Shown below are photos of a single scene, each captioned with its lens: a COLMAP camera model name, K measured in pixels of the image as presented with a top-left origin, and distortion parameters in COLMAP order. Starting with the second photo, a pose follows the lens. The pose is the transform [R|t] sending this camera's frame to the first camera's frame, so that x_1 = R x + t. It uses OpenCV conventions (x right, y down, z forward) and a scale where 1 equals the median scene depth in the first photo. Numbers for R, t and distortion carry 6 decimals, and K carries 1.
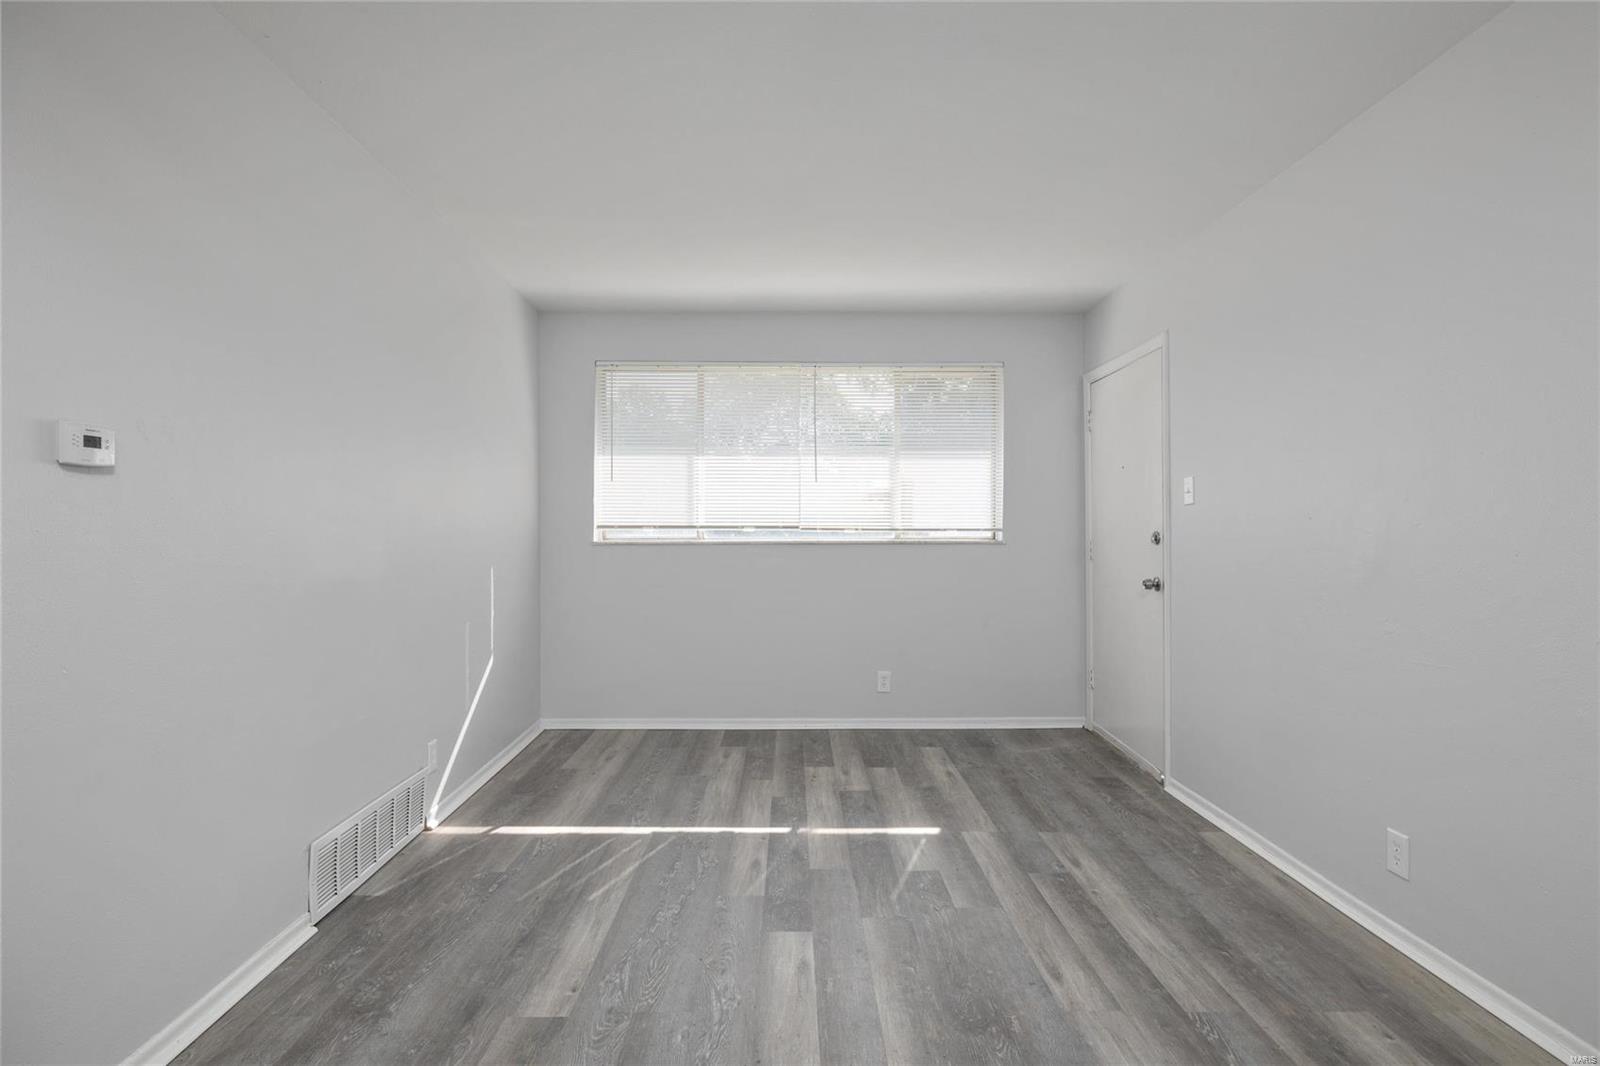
lens RADIAL K [[818.8, 0, 799.8], [0, 818.8, 528.8], [0, 0, 1]] dist [0.003710, 0.001009]
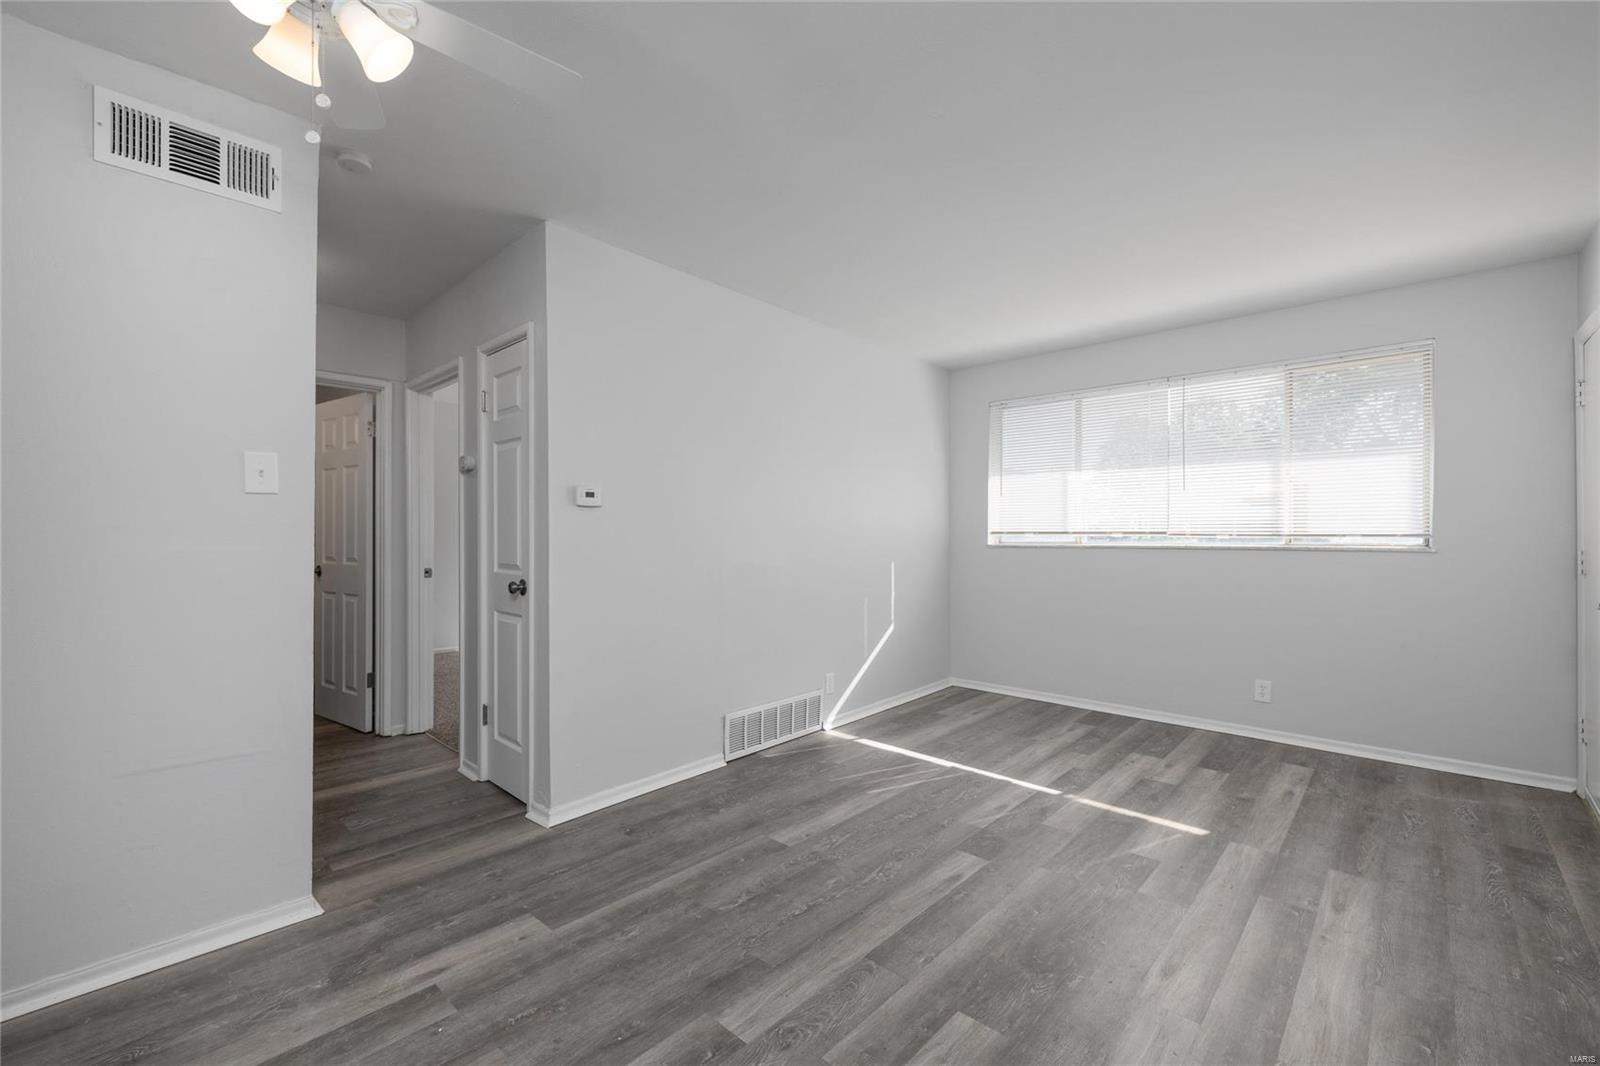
lens RADIAL K [[676.9, 0, 798.5], [0, 676.9, 532.1], [0, 0, 1]] dist [0.008590, -0.000180]
pose [[0.722162, -0.003002, -0.691718, 0.363284], [0.000836, 0.999994, -0.003468, -0.000524], [0.691724, 0.001926, 0.722160, 0.043830]]
